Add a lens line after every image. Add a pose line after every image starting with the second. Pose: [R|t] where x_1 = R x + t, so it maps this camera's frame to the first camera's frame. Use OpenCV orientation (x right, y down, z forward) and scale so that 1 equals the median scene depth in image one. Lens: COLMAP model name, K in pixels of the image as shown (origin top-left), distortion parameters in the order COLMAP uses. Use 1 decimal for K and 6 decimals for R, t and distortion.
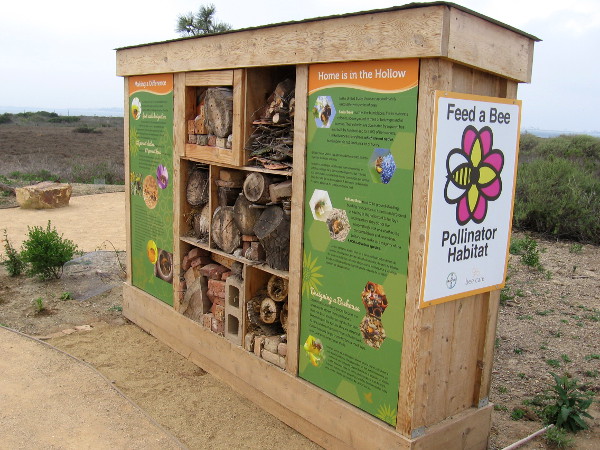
lens RADIAL K [[633.4, 0, 300.3], [0, 633.4, 225.4], [0, 0, 1]] dist [-0.109758, 0.000000]
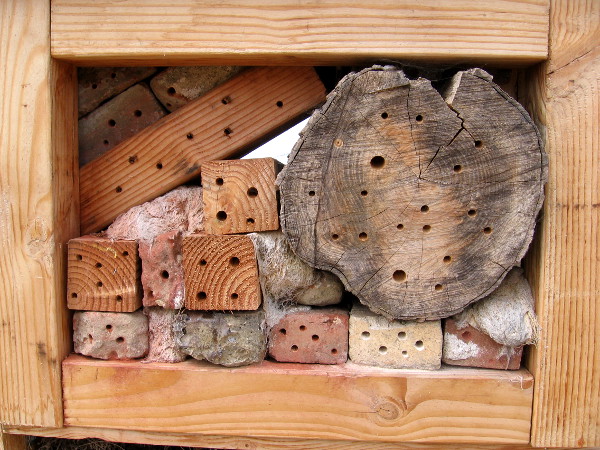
lens RADIAL K [[633.4, 0, 300.2], [0, 633.4, 225.5], [0, 0, 1]] dist [-0.109758, 0.000000]
pose [[0.656998, -0.106046, 0.746396, -0.295798], [0.149560, 0.988713, 0.008827, -0.176646], [-0.738908, 0.105832, 0.665443, 0.894714]]
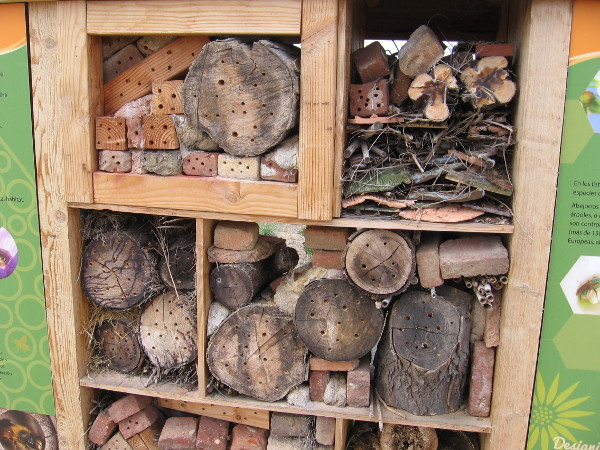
lens RADIAL K [[633.4, 0, 298.7], [0, 633.4, 223.3], [0, 0, 1]] dist [-0.109758, 0.000000]
pose [[0.761633, -0.158704, 0.628274, -0.378230], [0.120283, 0.987321, 0.103585, -0.134798], [-0.636747, -0.003323, 0.771066, 0.644959]]
